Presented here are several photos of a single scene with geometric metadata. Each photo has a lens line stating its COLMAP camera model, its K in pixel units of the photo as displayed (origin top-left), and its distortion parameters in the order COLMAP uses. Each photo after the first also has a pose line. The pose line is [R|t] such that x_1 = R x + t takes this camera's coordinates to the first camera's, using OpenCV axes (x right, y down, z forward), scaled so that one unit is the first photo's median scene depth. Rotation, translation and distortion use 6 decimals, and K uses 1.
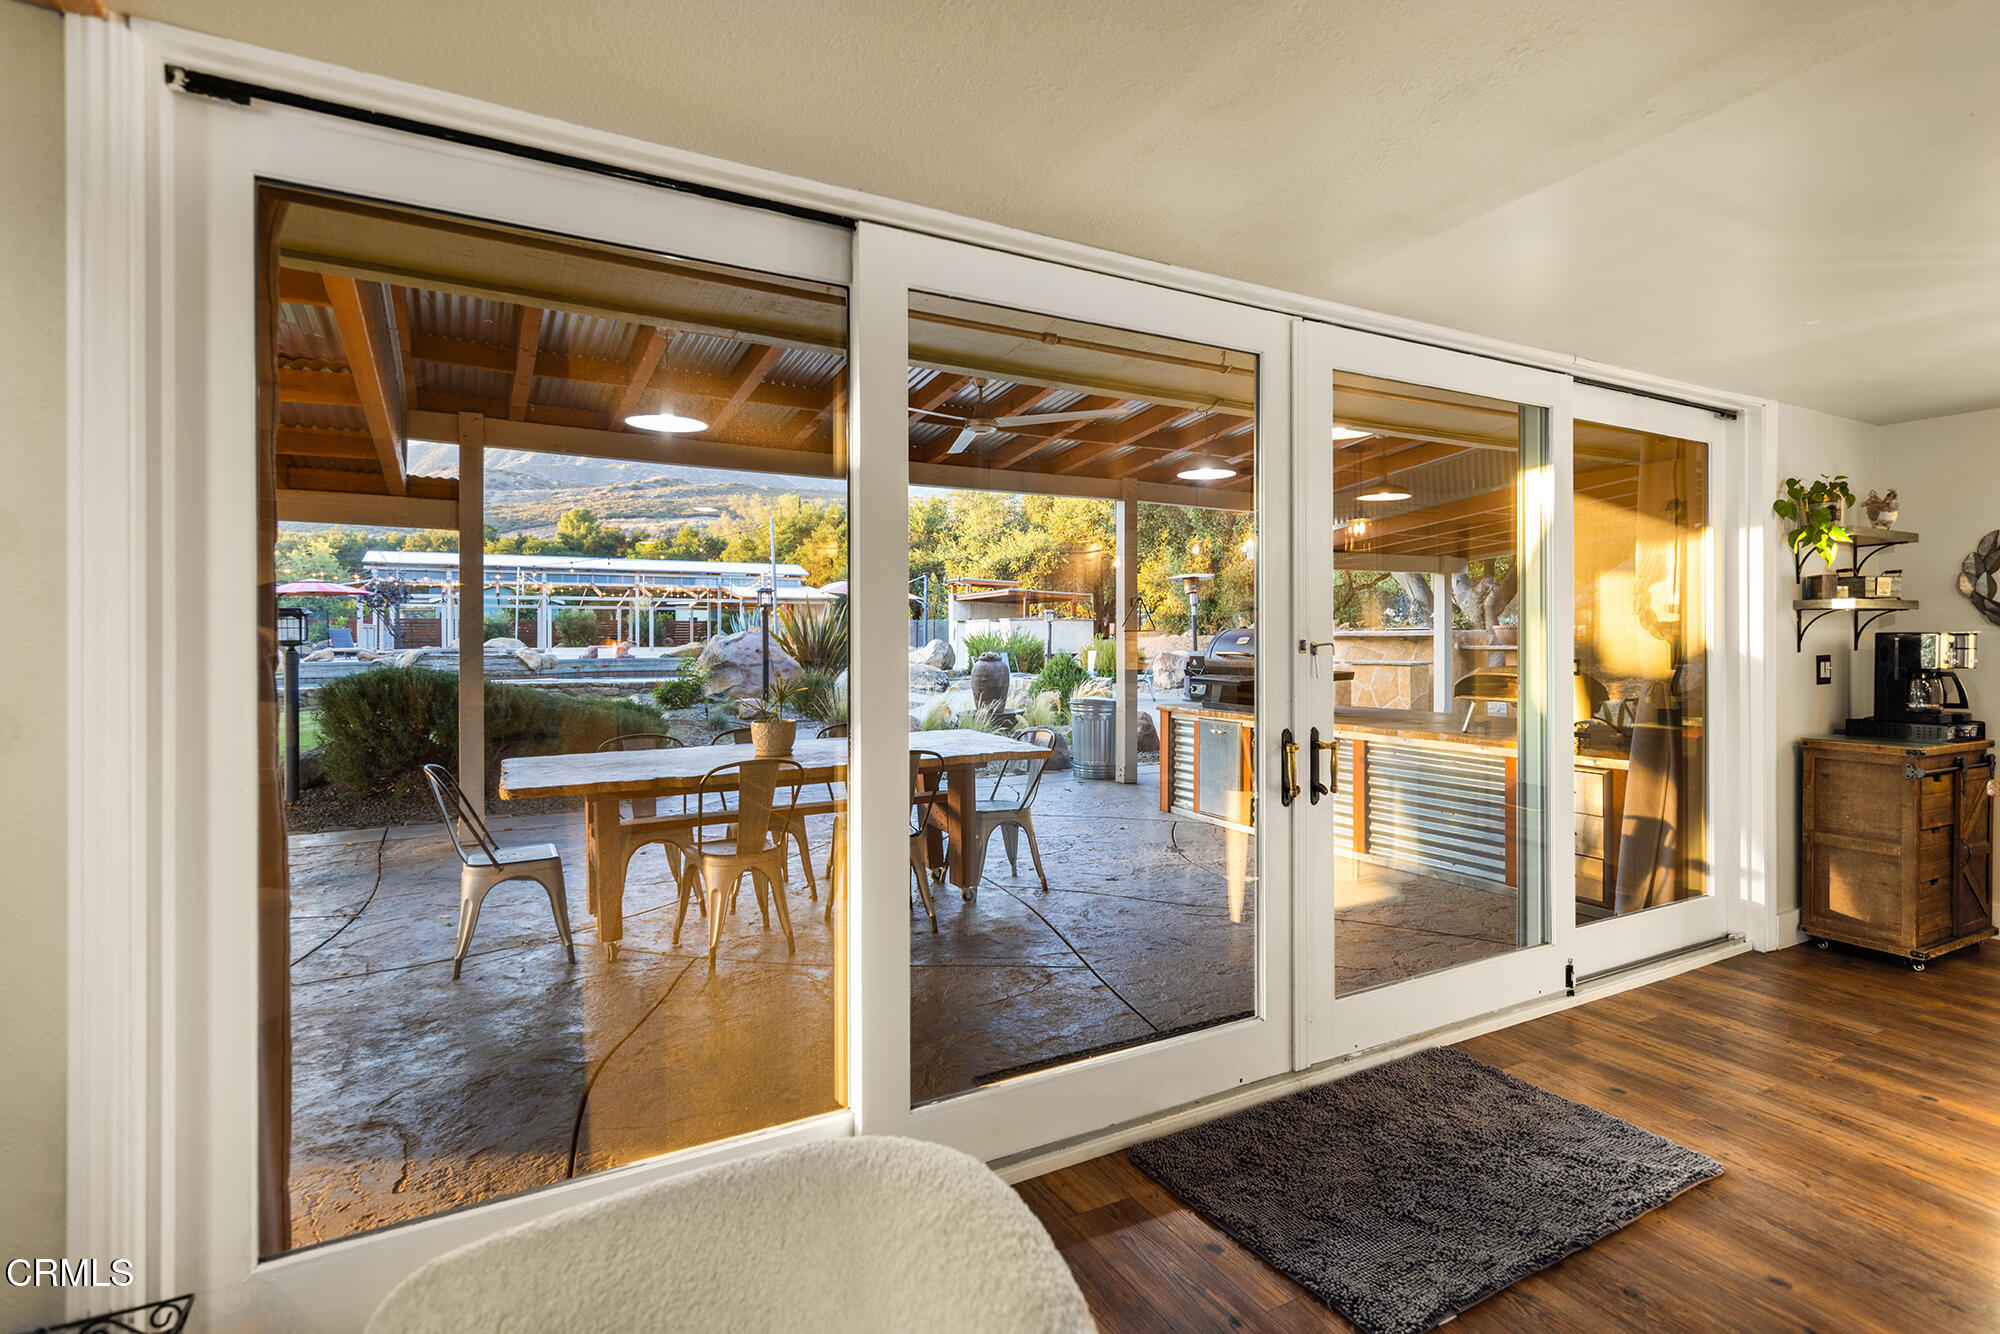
lens RADIAL K [[977.4, 0, 1008.0], [0, 977.4, 652.5], [0, 0, 1]] dist [0.006613, 0.000512]
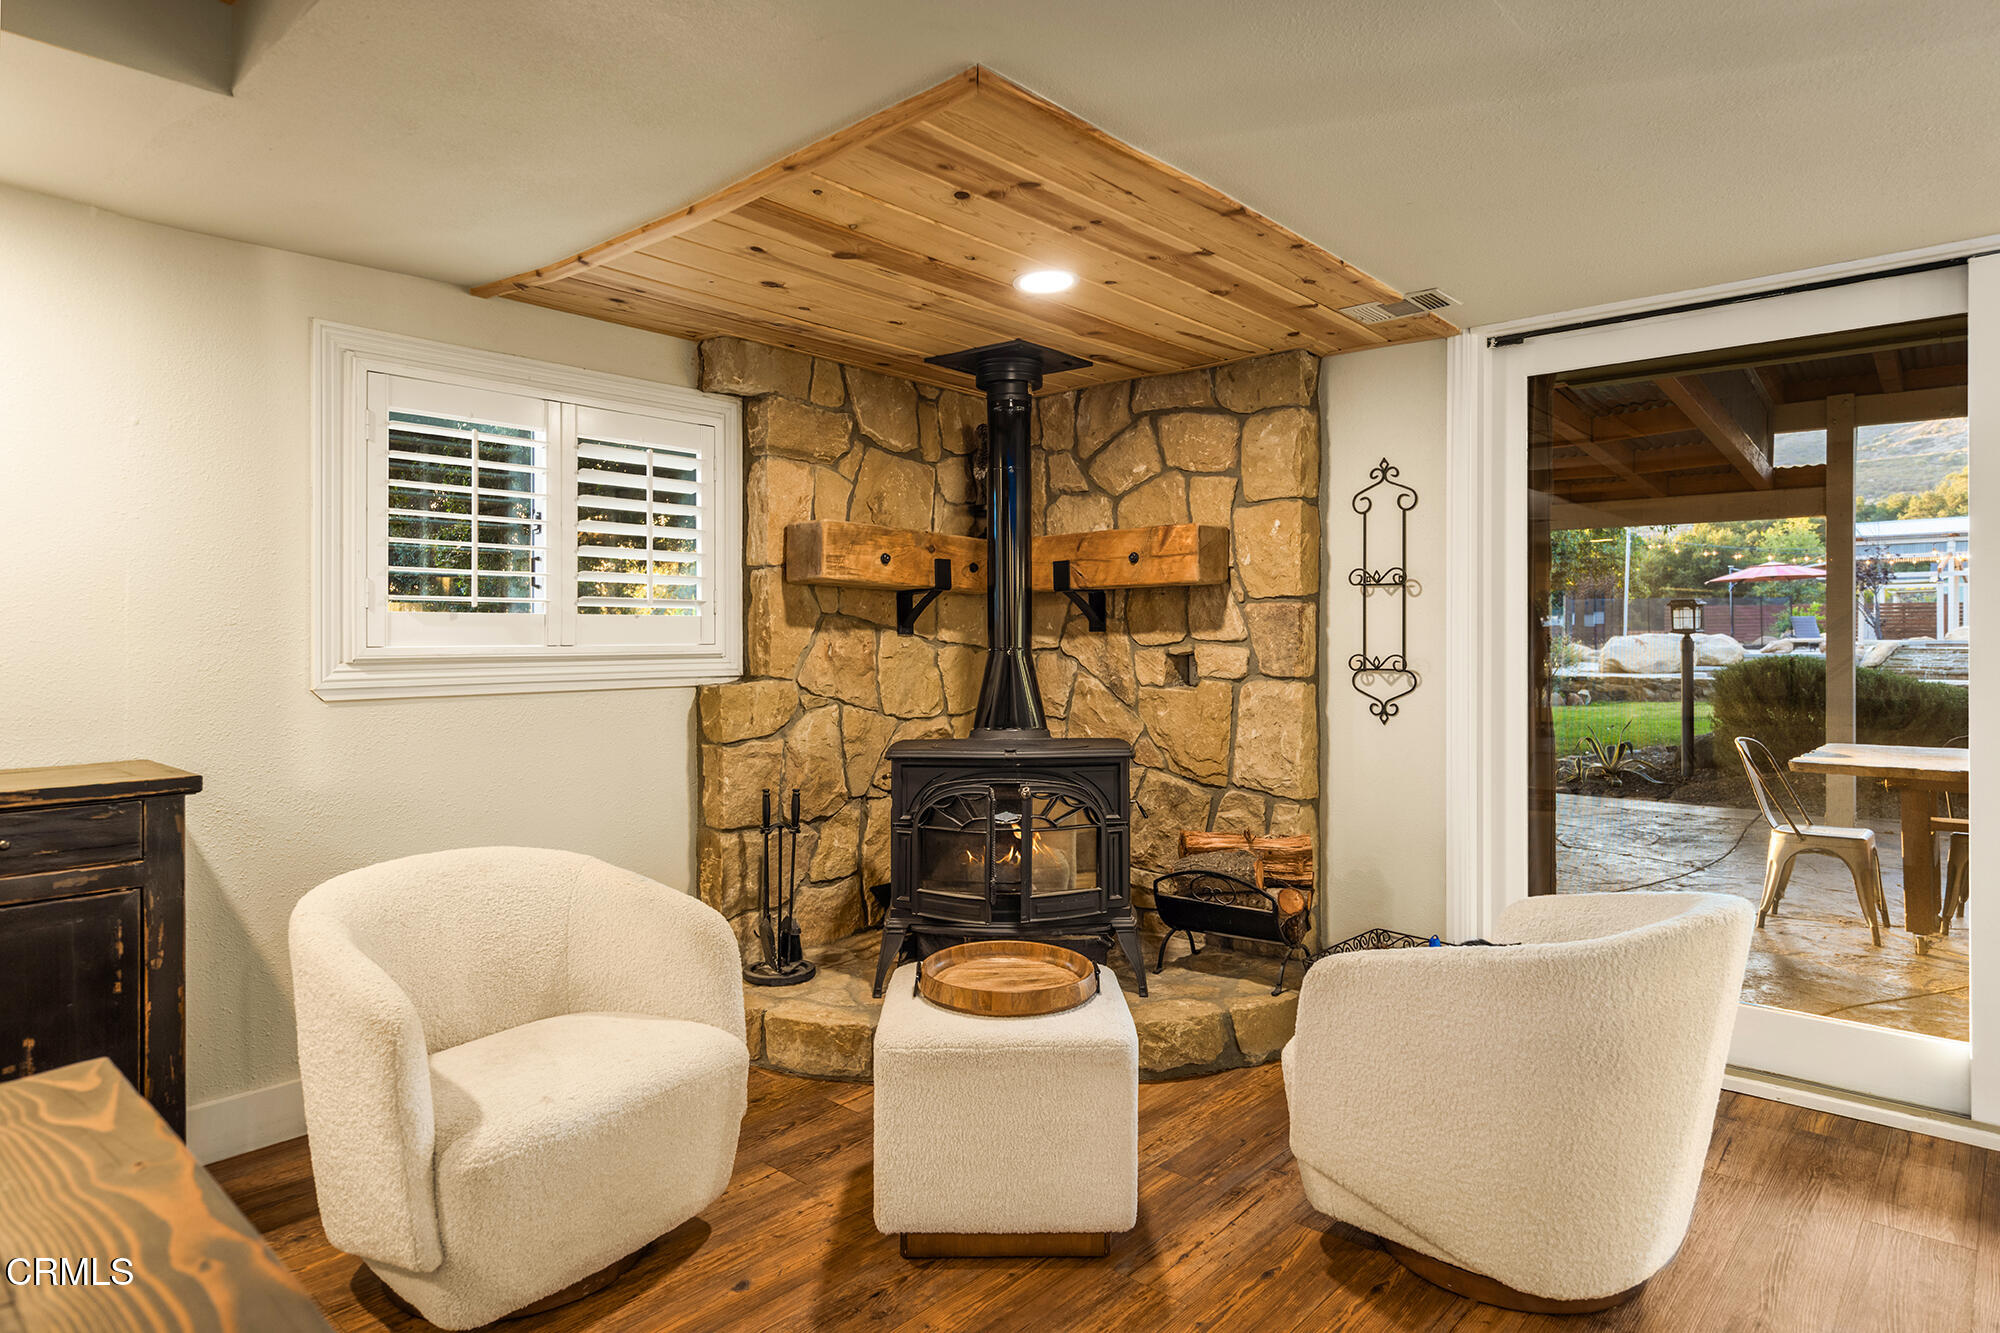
lens RADIAL K [[1157.2, 0, 1004.6], [0, 1157.2, 646.7], [0, 0, 1]] dist [-0.002121, -0.000383]
pose [[0.341878, 0.012319, -0.939664, 0.344405], [-0.010039, 0.999905, 0.009456, 0.004724], [0.939691, 0.006200, 0.341969, -0.241253]]
